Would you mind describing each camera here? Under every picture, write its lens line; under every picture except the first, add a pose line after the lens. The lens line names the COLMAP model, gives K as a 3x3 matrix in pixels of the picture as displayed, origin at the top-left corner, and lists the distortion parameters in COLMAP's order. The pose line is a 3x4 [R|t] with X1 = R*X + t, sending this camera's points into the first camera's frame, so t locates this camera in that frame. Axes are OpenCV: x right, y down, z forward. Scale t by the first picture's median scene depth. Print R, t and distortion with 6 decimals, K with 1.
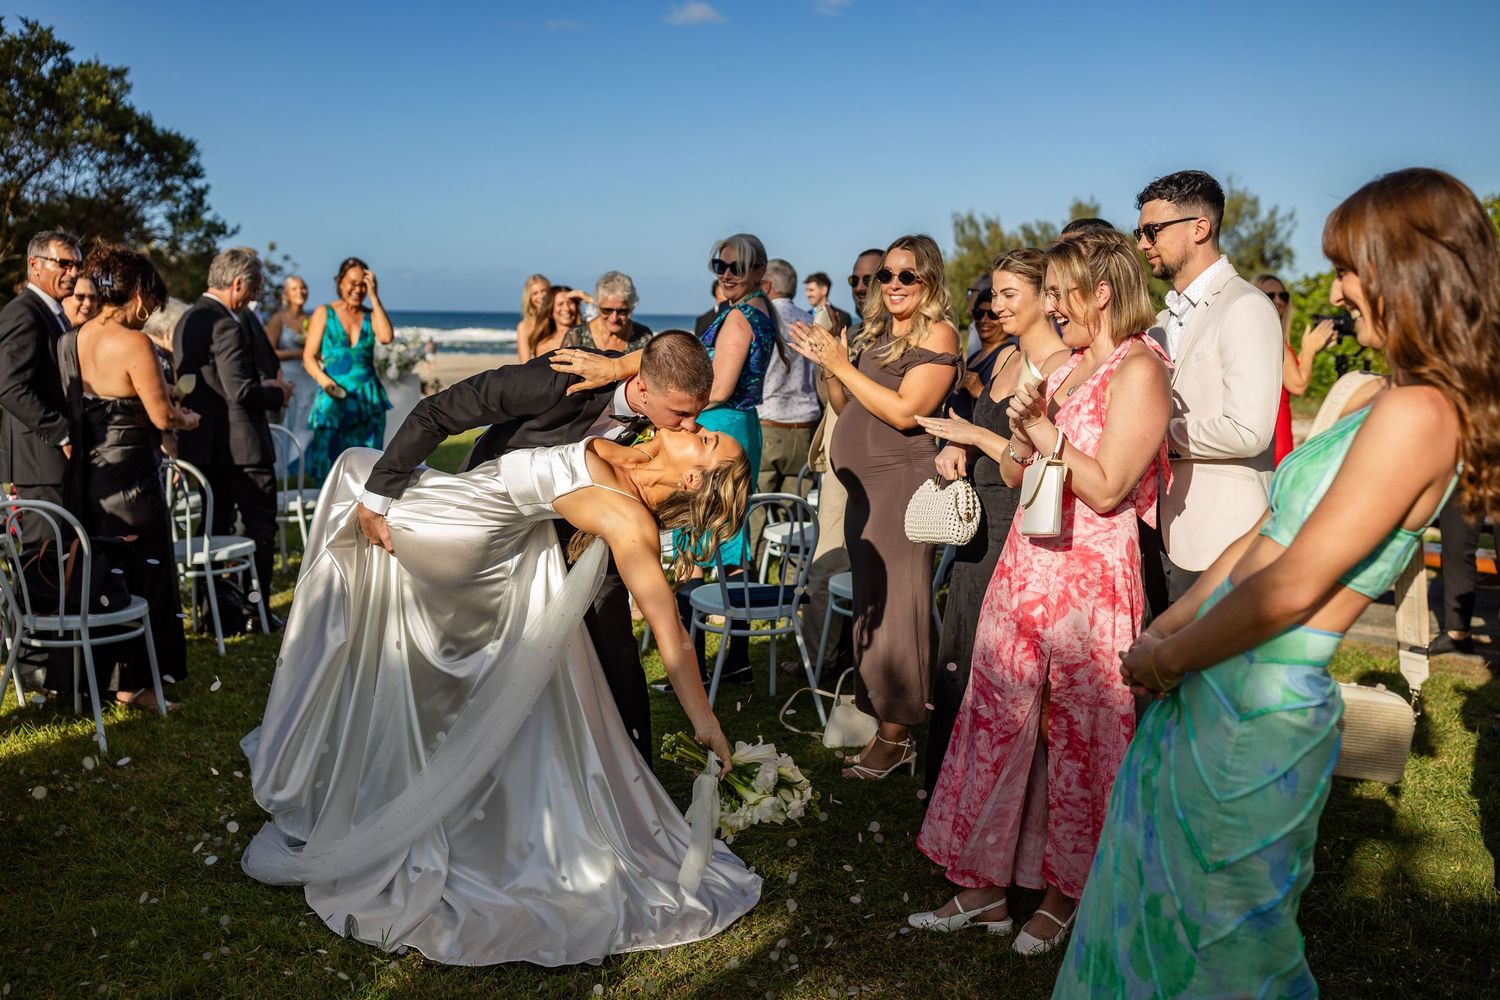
lens RADIAL K [[1456.9, 0, 750.0], [0, 1456.9, 500.0], [0, 0, 1]] dist [-0.000749, 0.008747]
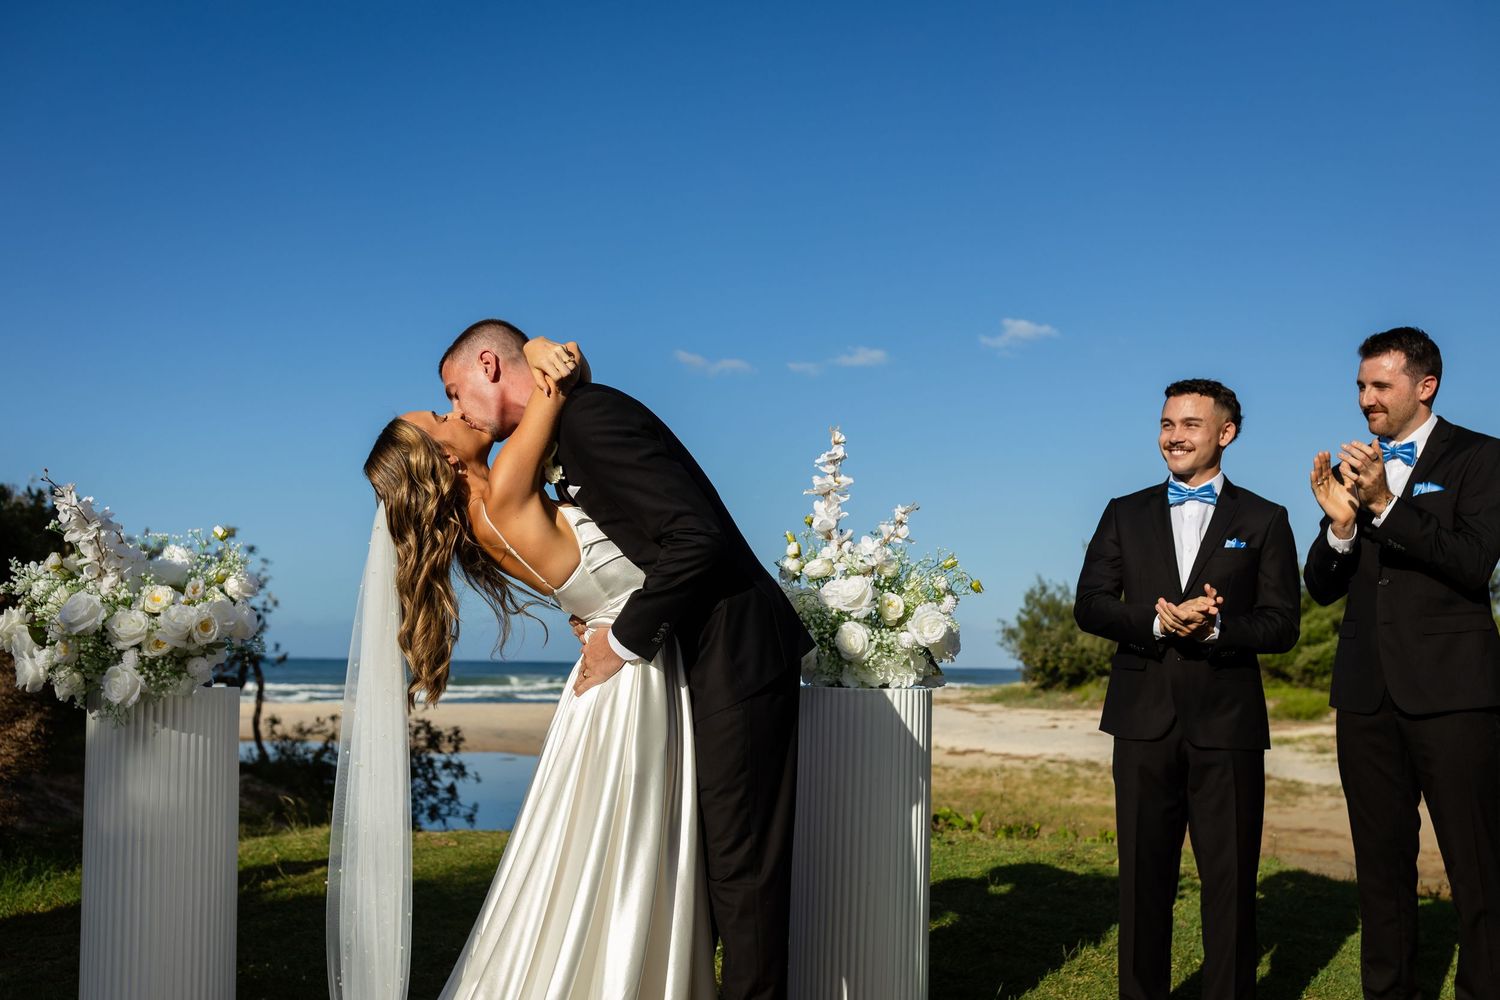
lens RADIAL K [[1543.9, 0, 750.0], [0, 1543.9, 500.0], [0, 0, 1]] dist [0.013517, 0.029431]
pose [[0.998751, -0.002744, -0.049882, -0.085566], [-0.008830, 0.973071, -0.230335, -0.042247], [0.049170, 0.230488, 0.971832, 0.551784]]
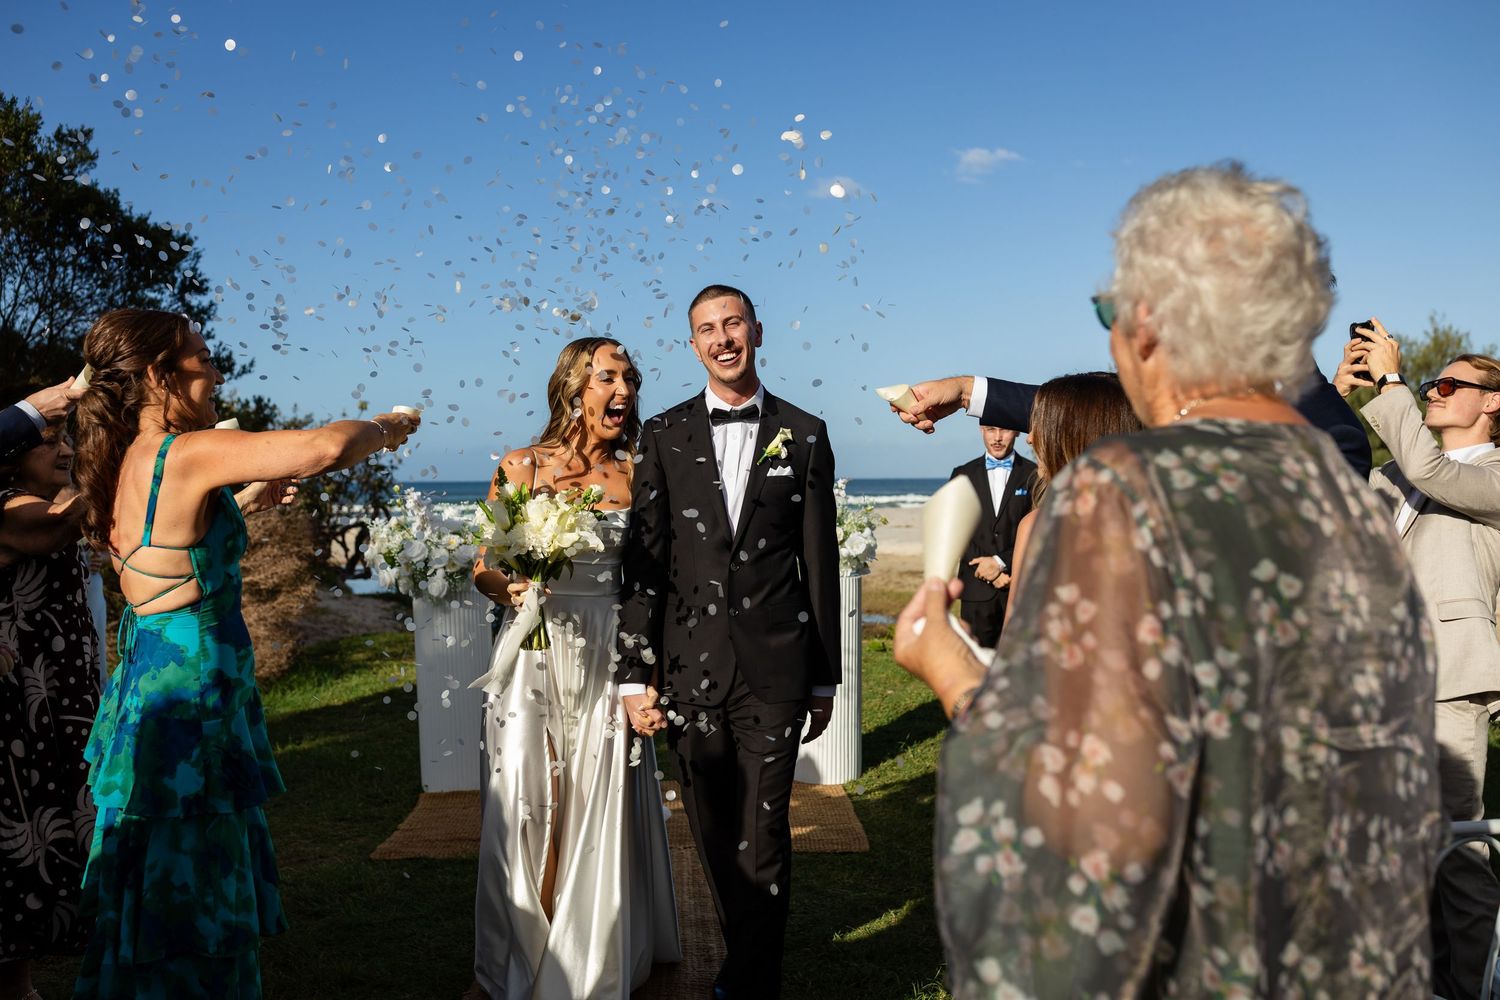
lens RADIAL K [[1456.9, 0, 750.0], [0, 1456.9, 500.0], [0, 0, 1]] dist [-0.000749, 0.008747]
pose [[0.996007, -0.018671, -0.087301, -0.062929], [0.008756, 0.993602, -0.112596, -0.044406], [0.088845, 0.111382, 0.989798, 0.364343]]
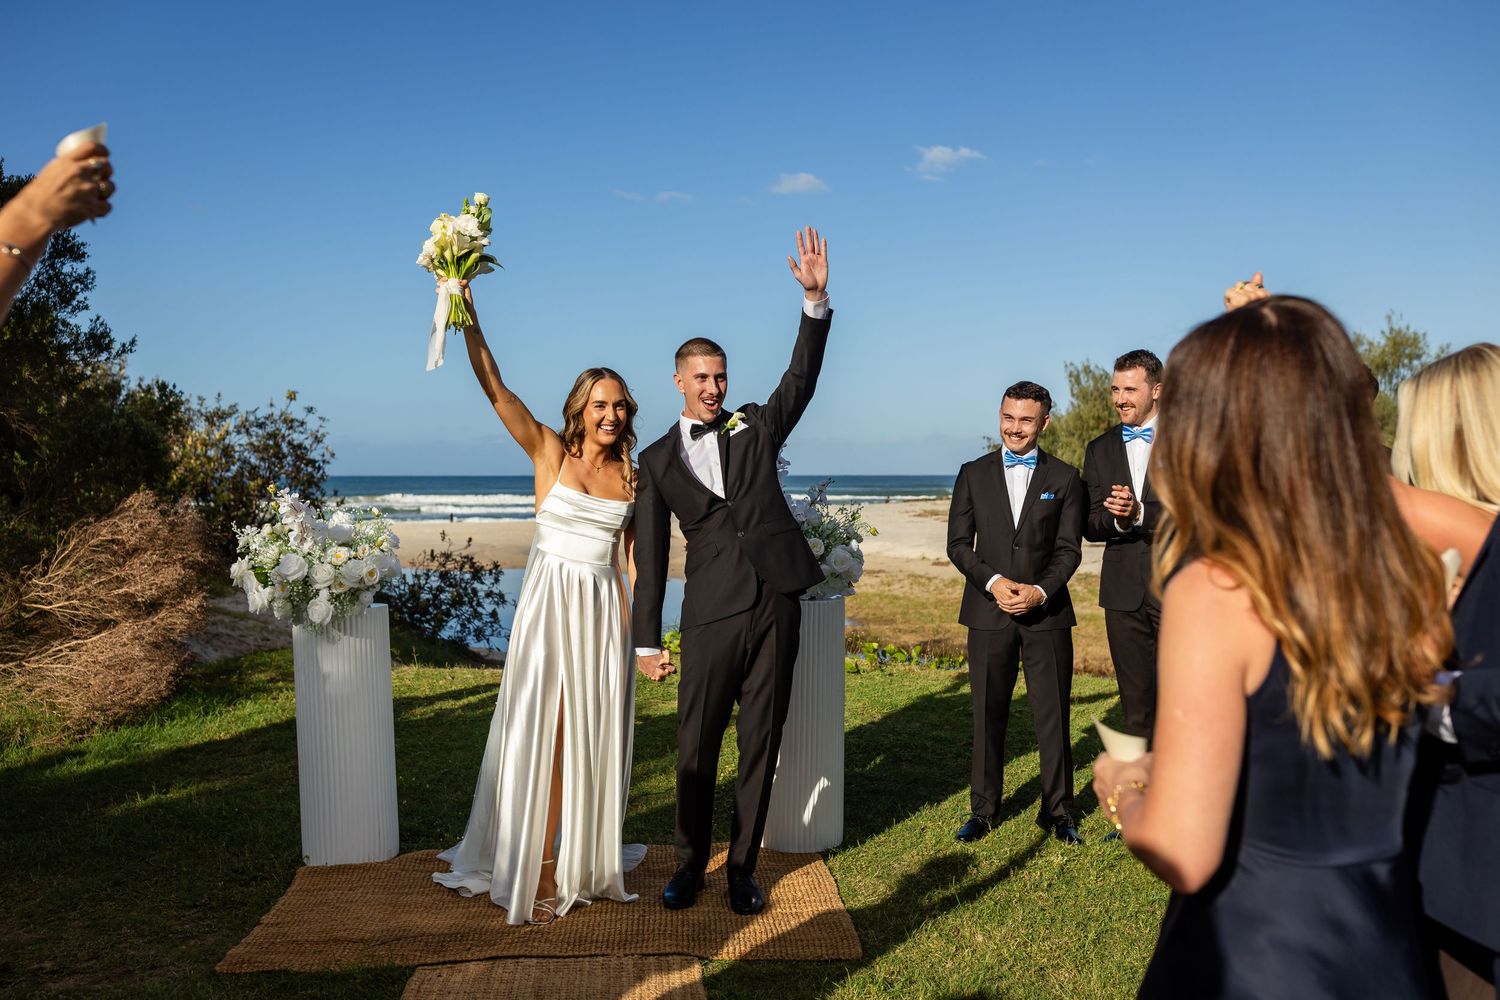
lens RADIAL K [[1456.9, 0, 750.0], [0, 1456.9, 500.0], [0, 0, 1]] dist [-0.000749, 0.008747]
pose [[0.998432, -0.012961, -0.054452, -0.071879], [0.006914, 0.993928, -0.109818, -0.055666], [0.055545, 0.109269, 0.992459, 0.443750]]
